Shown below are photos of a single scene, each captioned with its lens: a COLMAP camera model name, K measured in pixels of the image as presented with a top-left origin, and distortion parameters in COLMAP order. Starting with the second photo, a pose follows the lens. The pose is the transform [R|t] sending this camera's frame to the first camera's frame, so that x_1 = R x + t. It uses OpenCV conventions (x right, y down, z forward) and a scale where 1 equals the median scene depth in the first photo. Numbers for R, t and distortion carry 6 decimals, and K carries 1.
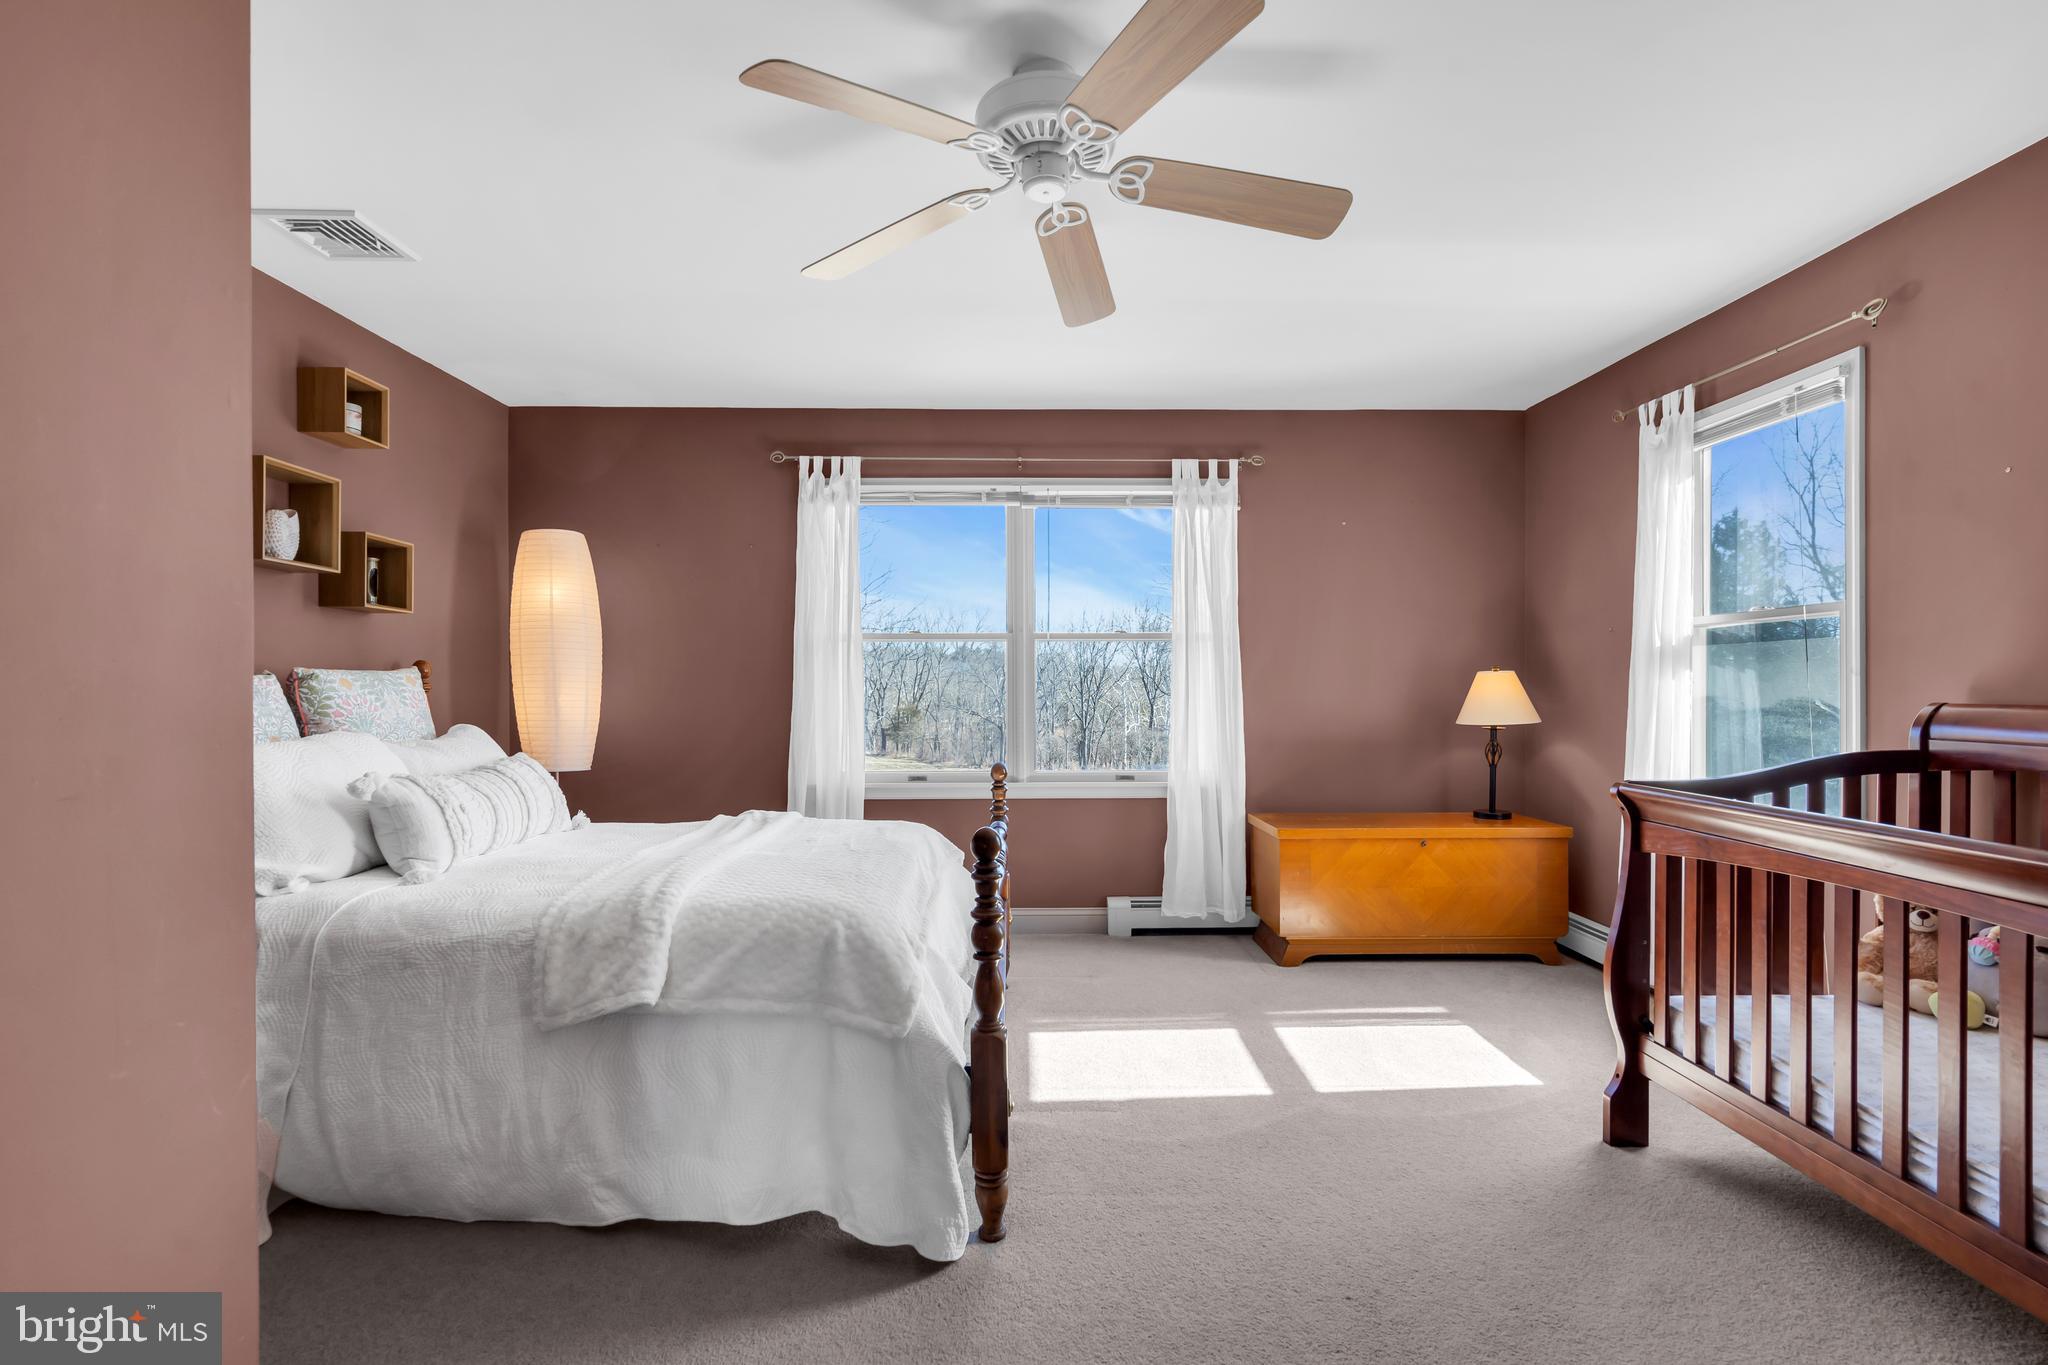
lens RADIAL K [[922.6, 0, 1022.7], [0, 922.6, 689.8], [0, 0, 1]] dist [0.002070, 0.002444]
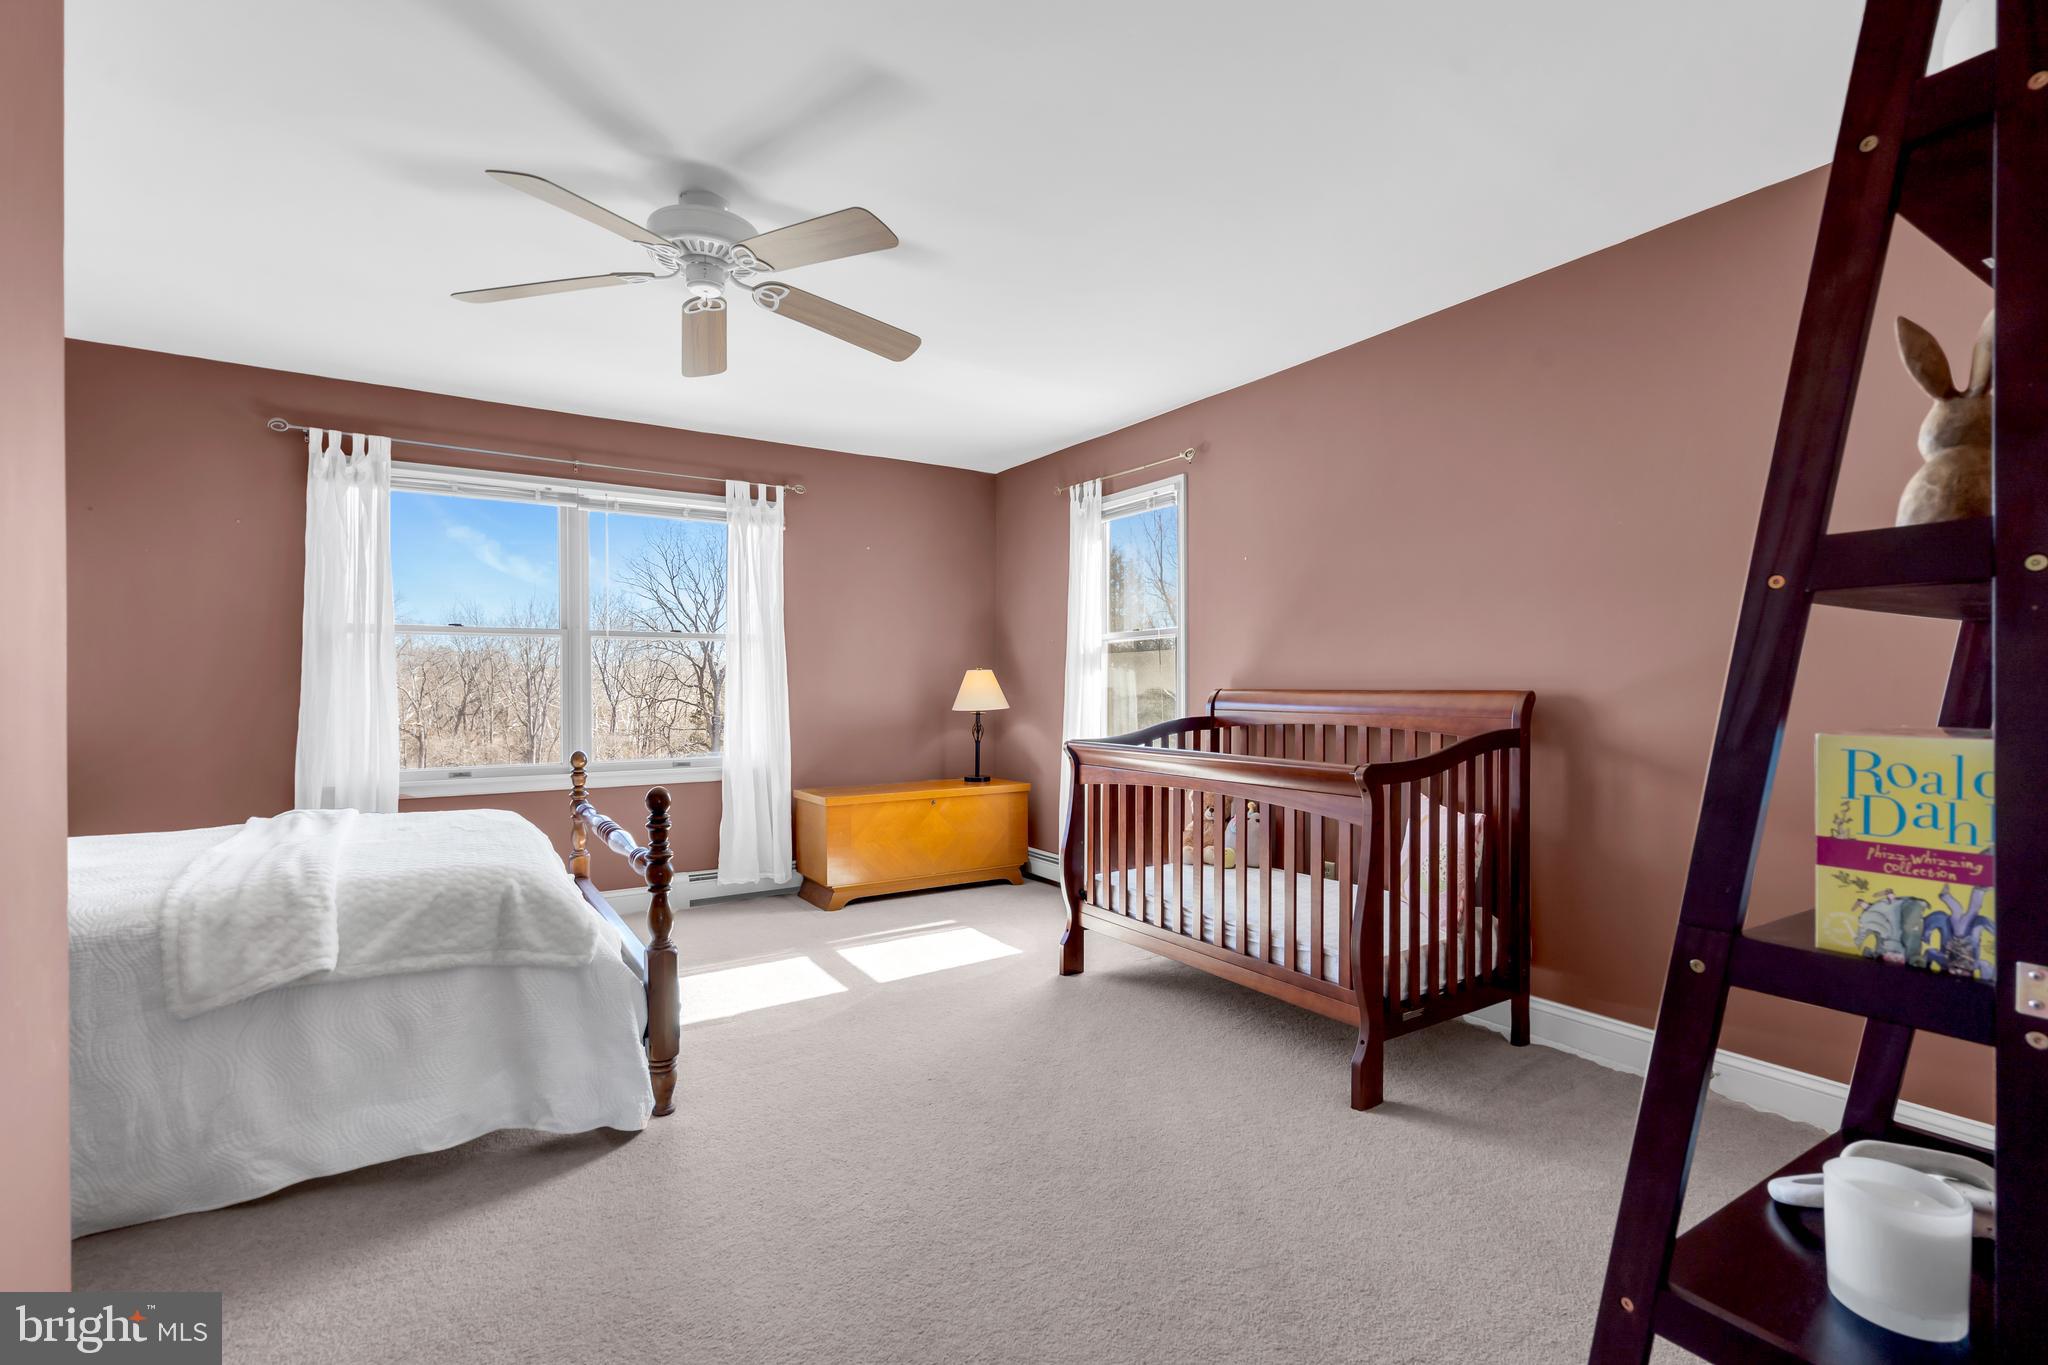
lens RADIAL K [[922.6, 0, 1017.6], [0, 922.6, 687.6], [0, 0, 1]] dist [0.002070, 0.002444]
pose [[0.851300, -0.000952, 0.524678, -0.177349], [0.003064, 0.999990, -0.003157, 0.012227], [-0.524670, 0.004295, 0.851295, -0.203718]]
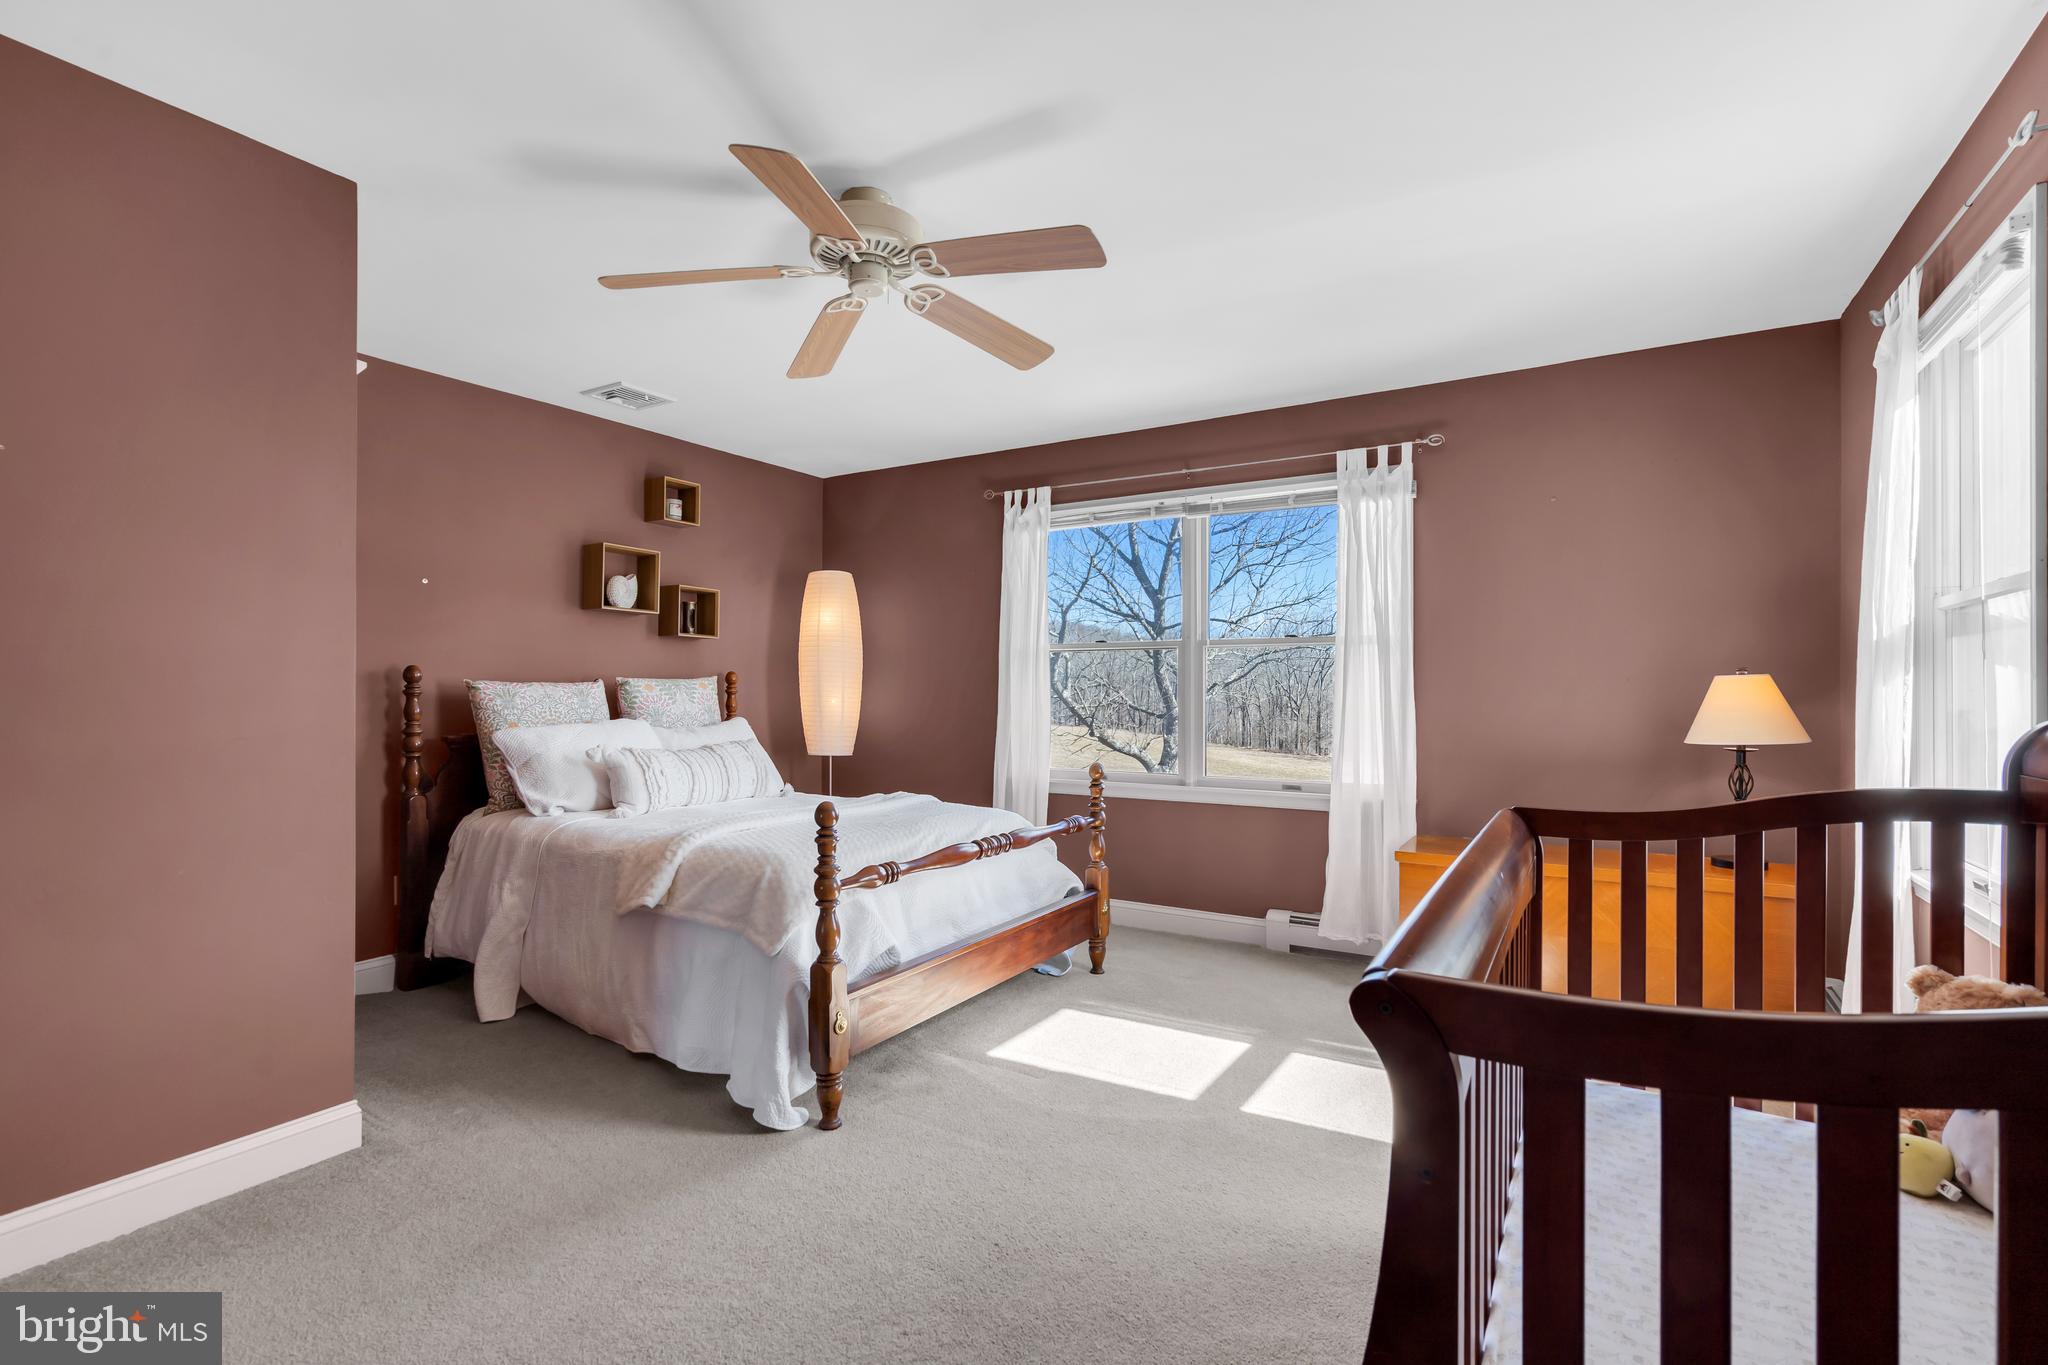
lens RADIAL K [[922.6, 0, 1005.6], [0, 922.6, 687.3], [0, 0, 1]] dist [0.002070, 0.002444]
pose [[0.845900, 0.001870, -0.533338, 0.530567], [-0.006777, 0.999951, -0.007244, -0.000228], [0.533298, 0.009742, 0.845871, 0.035913]]
